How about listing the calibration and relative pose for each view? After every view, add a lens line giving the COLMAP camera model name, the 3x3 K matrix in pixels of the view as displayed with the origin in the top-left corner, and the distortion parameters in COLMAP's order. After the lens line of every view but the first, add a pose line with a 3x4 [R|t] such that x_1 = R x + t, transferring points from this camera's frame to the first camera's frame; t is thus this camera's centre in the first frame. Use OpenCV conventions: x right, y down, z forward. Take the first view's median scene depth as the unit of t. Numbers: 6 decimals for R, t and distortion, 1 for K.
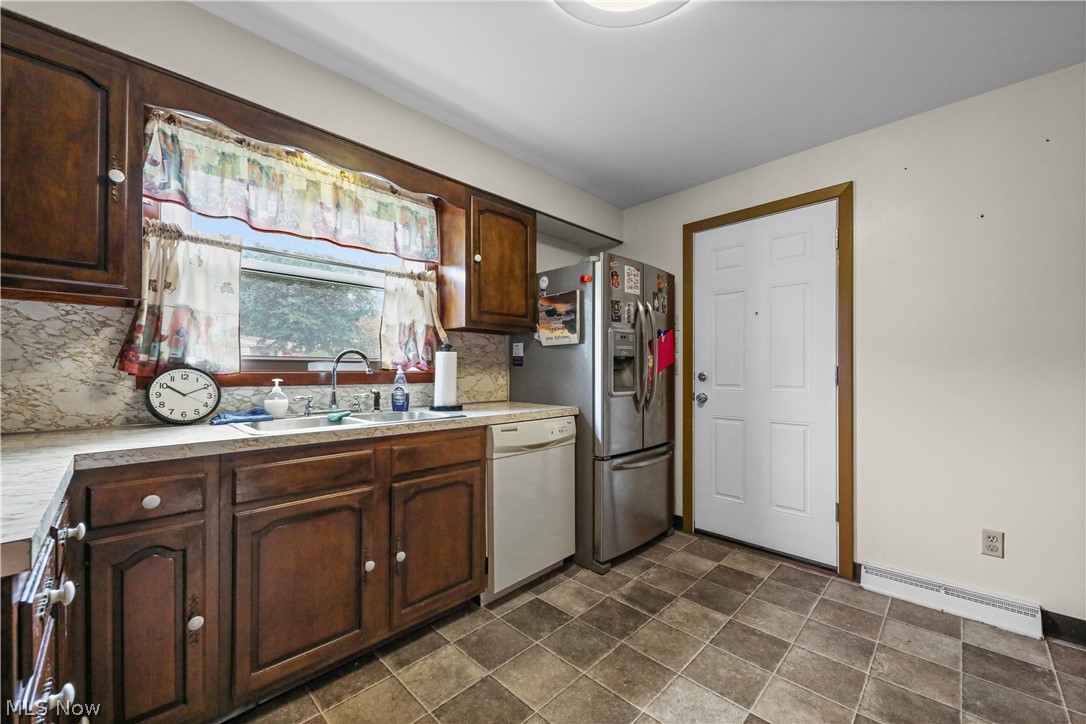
lens RADIAL K [[423.5, 0, 539.8], [0, 423.5, 368.2], [0, 0, 1]] dist [0.003407, -0.000179]
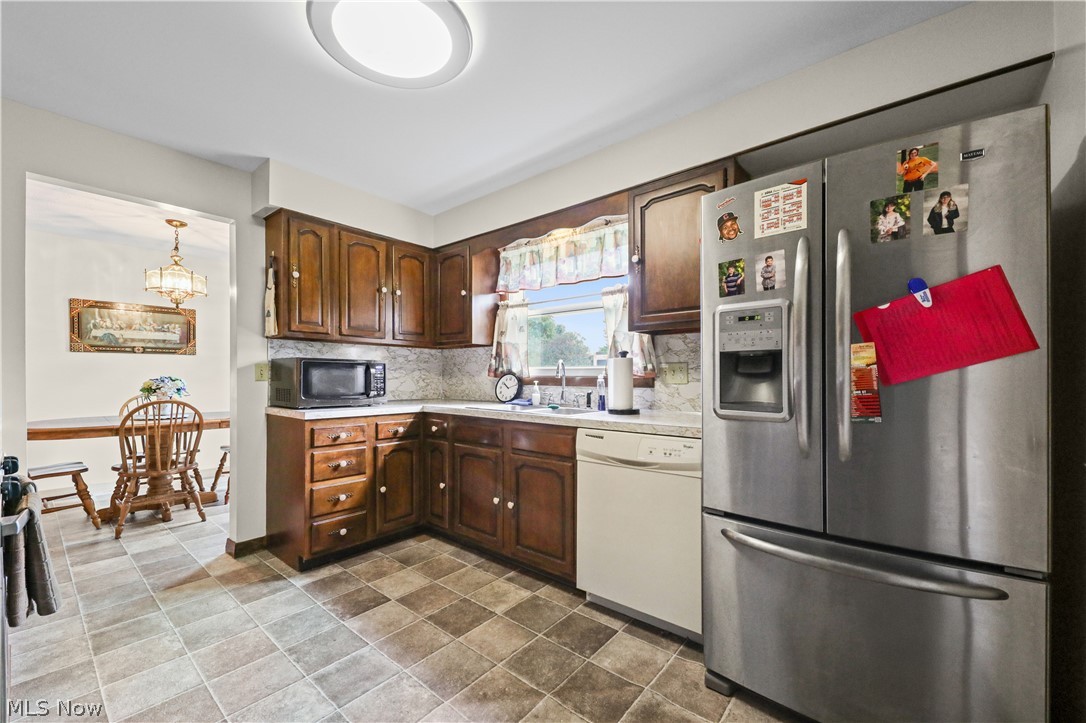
lens RADIAL K [[423.5, 0, 539.1], [0, 423.5, 376.3], [0, 0, 1]] dist [0.003407, -0.000179]
pose [[0.085017, 0.000563, -0.996379, 0.927169], [0.002822, 0.999996, 0.000806, 0.006575], [0.996375, -0.002880, 0.085015, 0.815544]]
